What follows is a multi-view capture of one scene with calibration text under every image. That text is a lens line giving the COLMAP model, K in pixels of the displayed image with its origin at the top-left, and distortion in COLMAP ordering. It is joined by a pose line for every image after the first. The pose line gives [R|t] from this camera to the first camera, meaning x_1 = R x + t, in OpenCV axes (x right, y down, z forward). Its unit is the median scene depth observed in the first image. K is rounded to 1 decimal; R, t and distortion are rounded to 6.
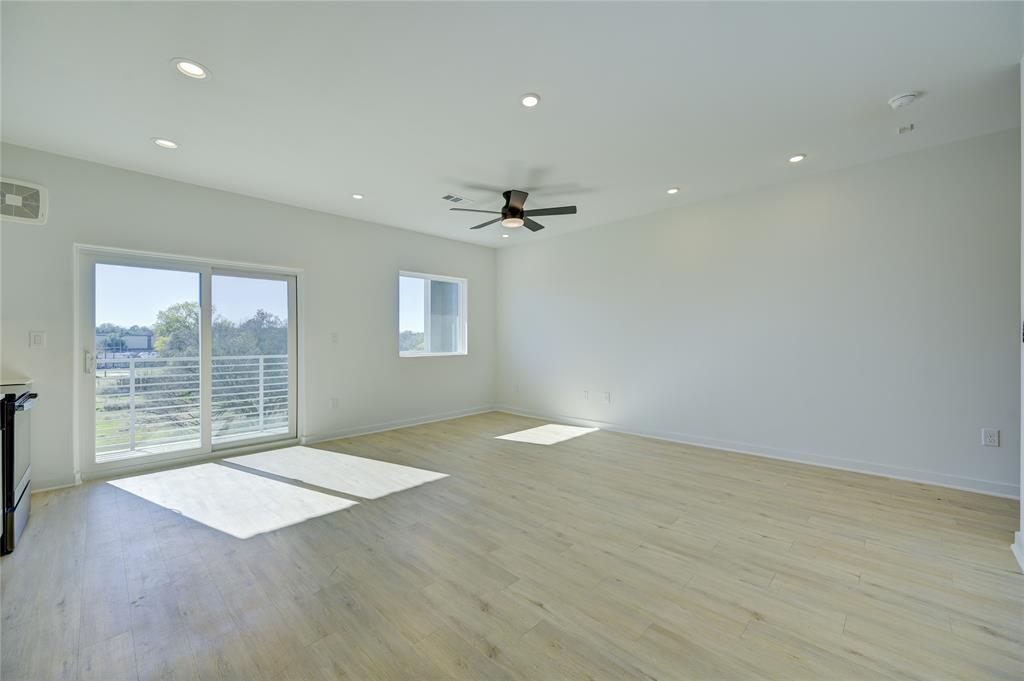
lens RADIAL K [[417.5, 0, 528.6], [0, 417.5, 342.8], [0, 0, 1]] dist [0.000743, 0.000028]
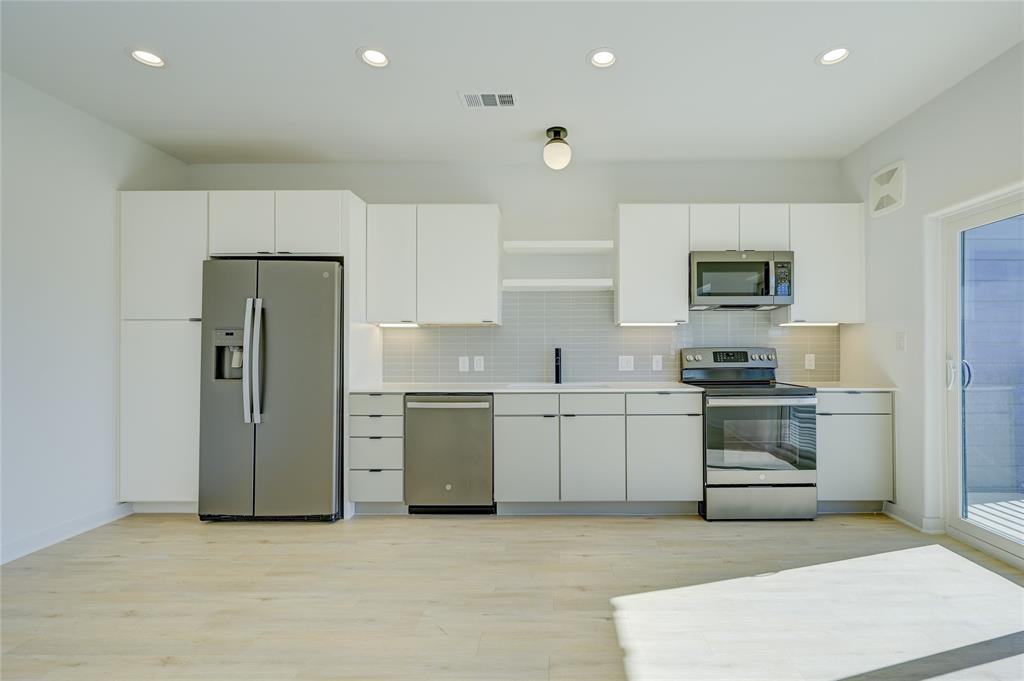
lens RADIAL K [[417.5, 0, 528.6], [0, 417.5, 342.8], [0, 0, 1]] dist [0.000743, 0.000028]
pose [[-0.732240, 0.000337, -0.681046, -0.022419], [0.005479, 0.999970, -0.005396, -0.004999], [0.681024, -0.007682, -0.732221, 0.996156]]
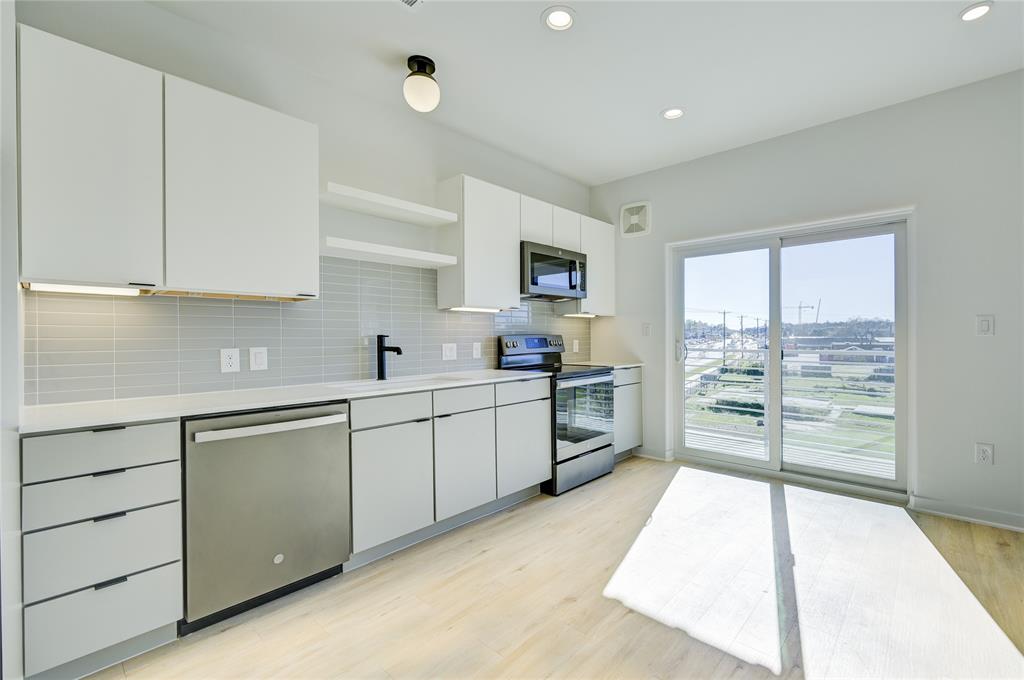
lens RADIAL K [[435.2, 0, 514.5], [0, 435.2, 336.2], [0, 0, 1]] dist [-0.000720, 0.000034]
pose [[0.016193, 0.007947, -0.999837, 0.066075], [0.000894, 0.999968, 0.007963, -0.001287], [0.999868, -0.001023, 0.016186, 0.559418]]
